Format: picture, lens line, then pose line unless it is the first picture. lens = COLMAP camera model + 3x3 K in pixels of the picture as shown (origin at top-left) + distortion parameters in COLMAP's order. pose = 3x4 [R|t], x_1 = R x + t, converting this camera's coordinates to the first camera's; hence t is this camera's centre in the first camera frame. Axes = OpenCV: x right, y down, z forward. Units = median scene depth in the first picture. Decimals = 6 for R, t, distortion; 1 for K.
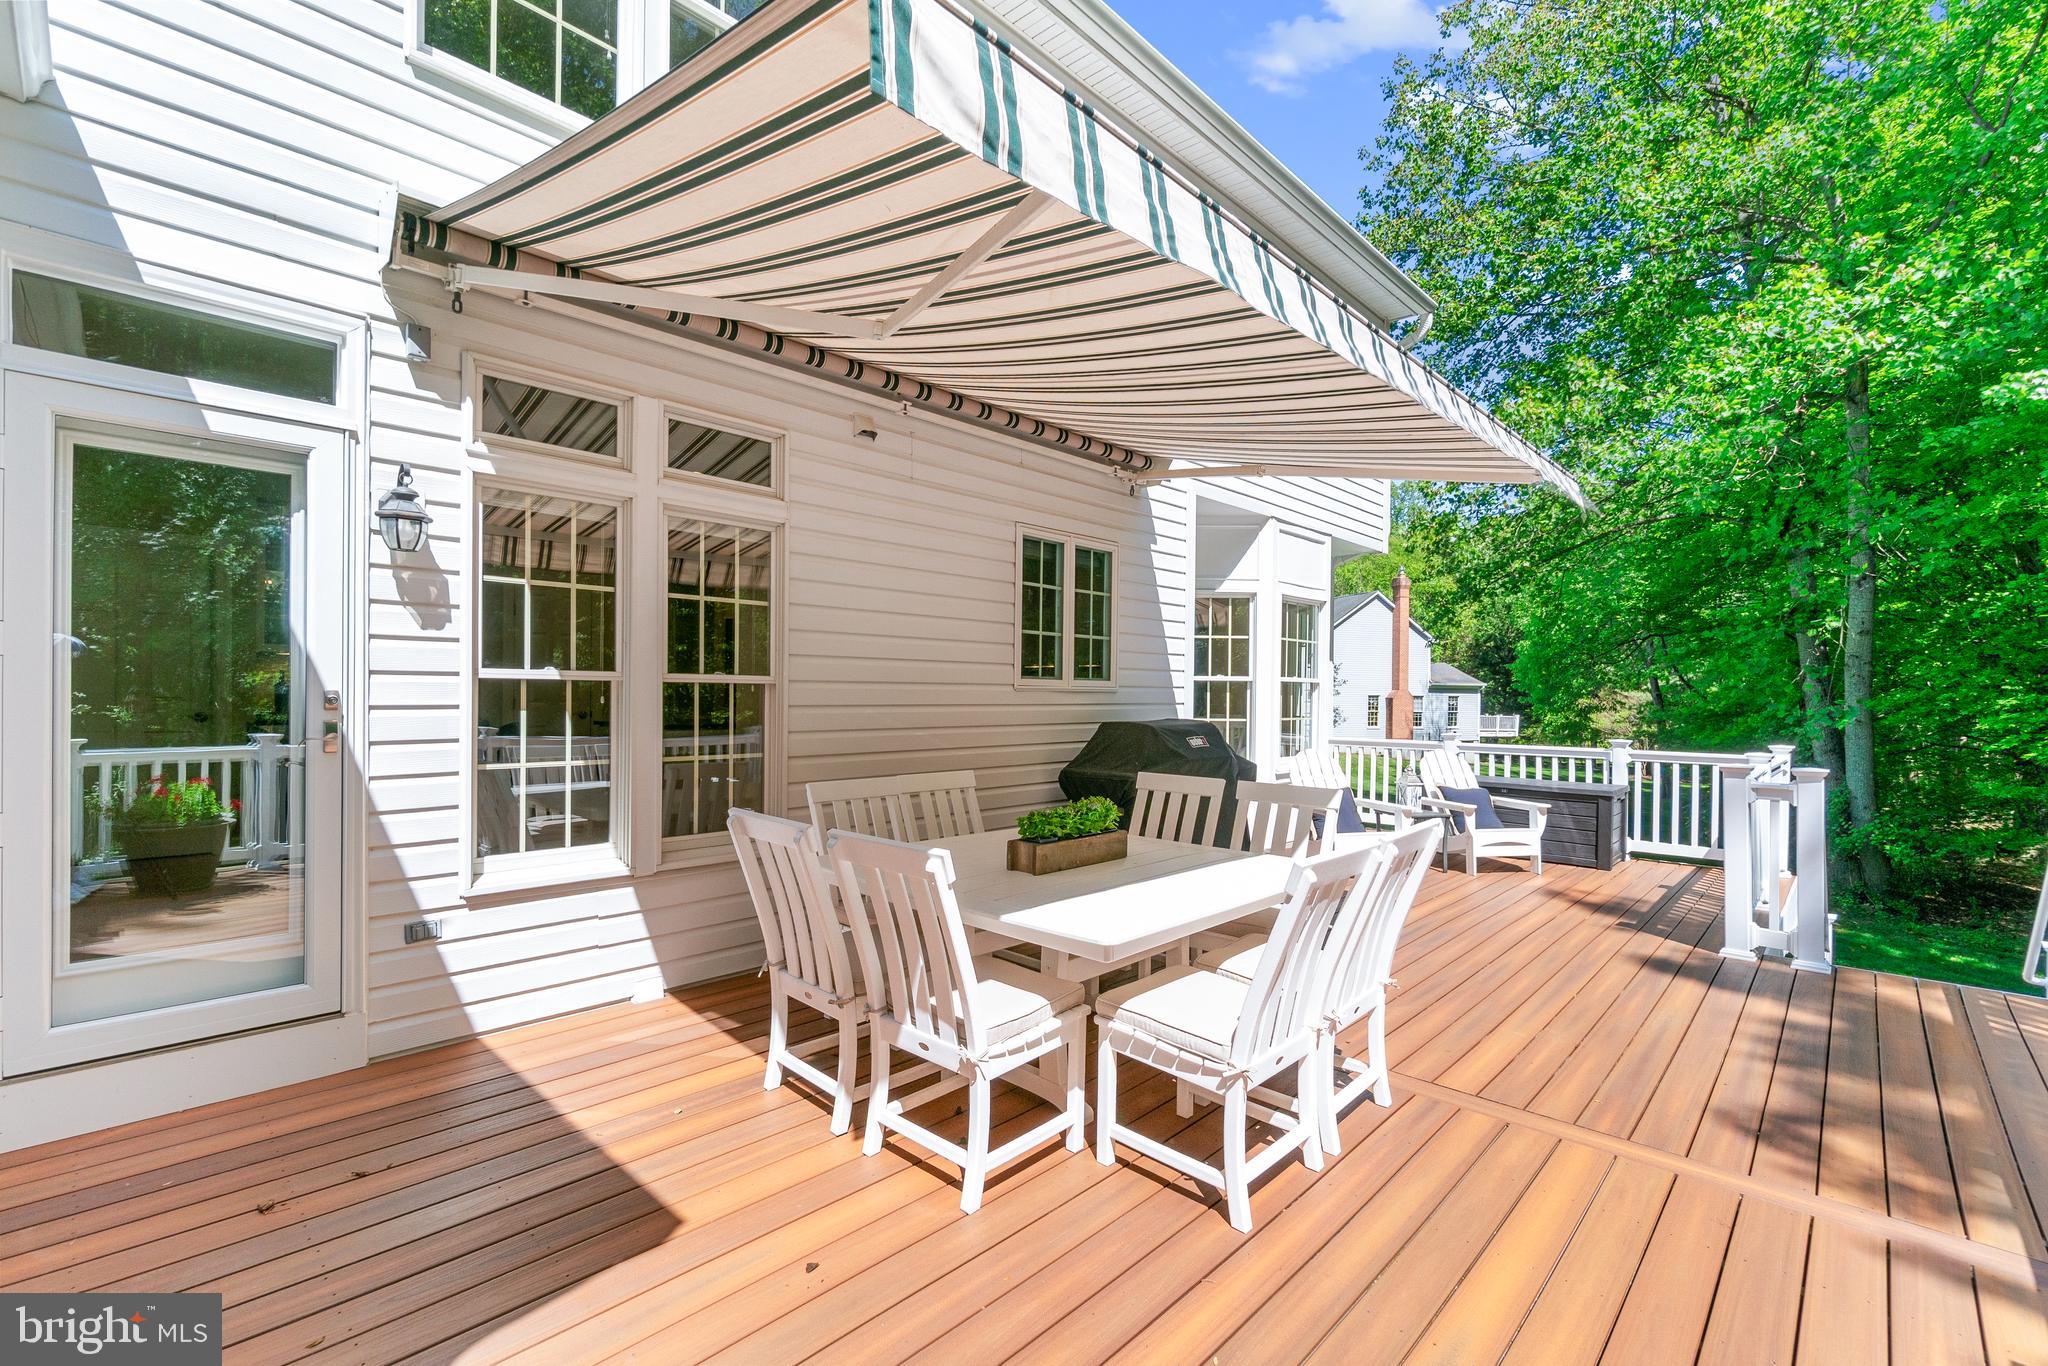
lens RADIAL K [[900.0, 0, 1012.0], [0, 900.0, 694.8], [0, 0, 1]] dist [-0.001384, 0.000250]
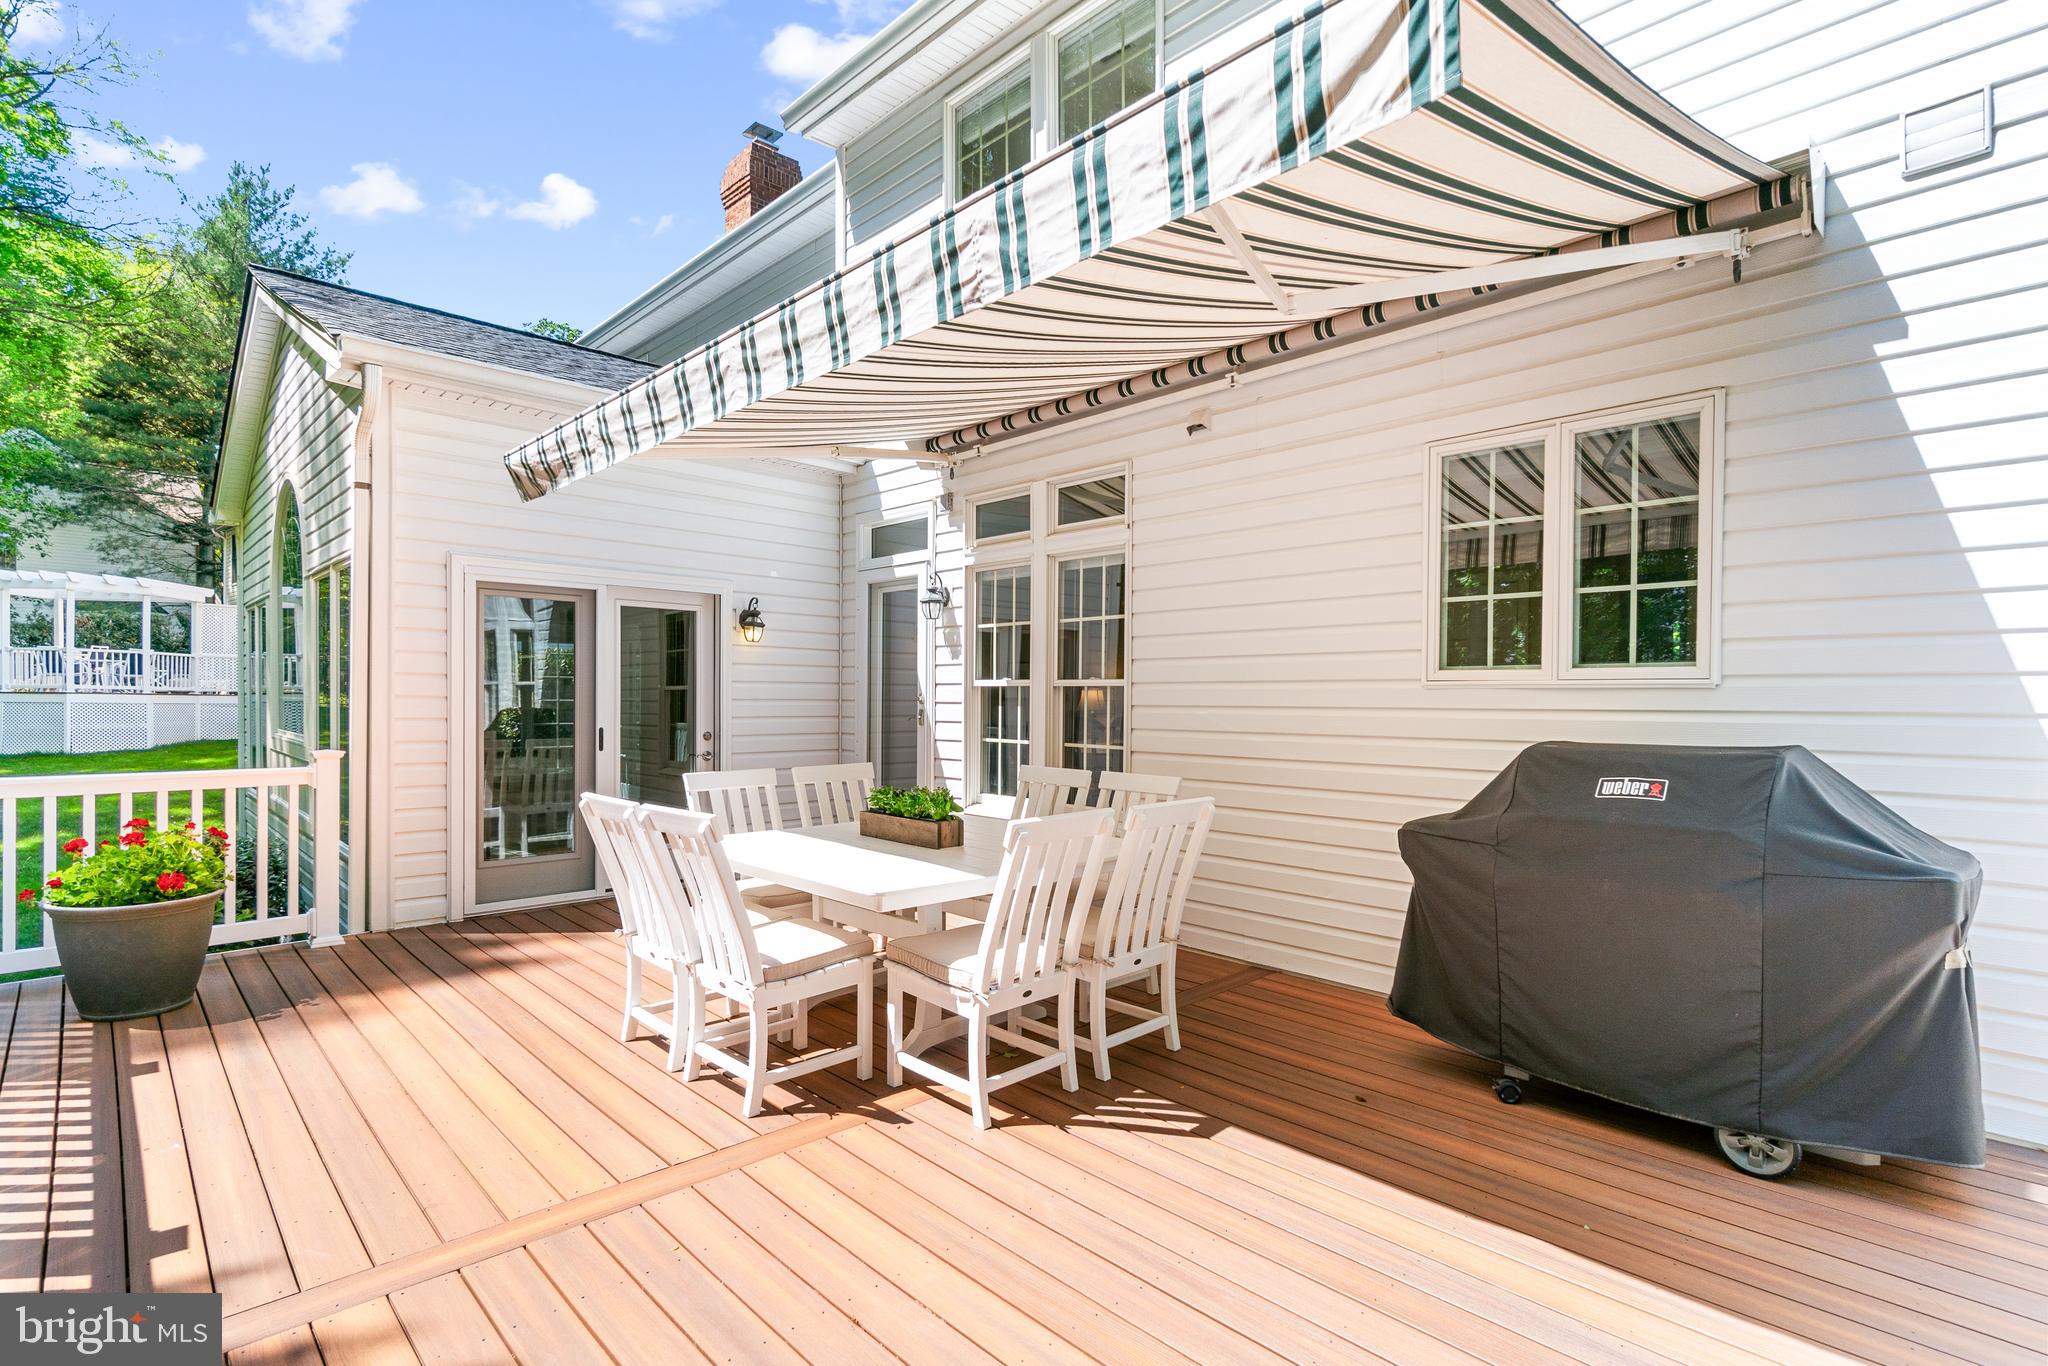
lens RADIAL K [[989.2, 0, 1024.0], [0, 989.2, 683.0], [0, 0, 1]] dist [0.000646, 0.000051]
pose [[-0.050023, -0.012498, -0.998670, 1.022796], [0.003637, 0.999913, -0.012696, -0.000068], [0.998741, -0.004267, -0.049973, 0.963161]]
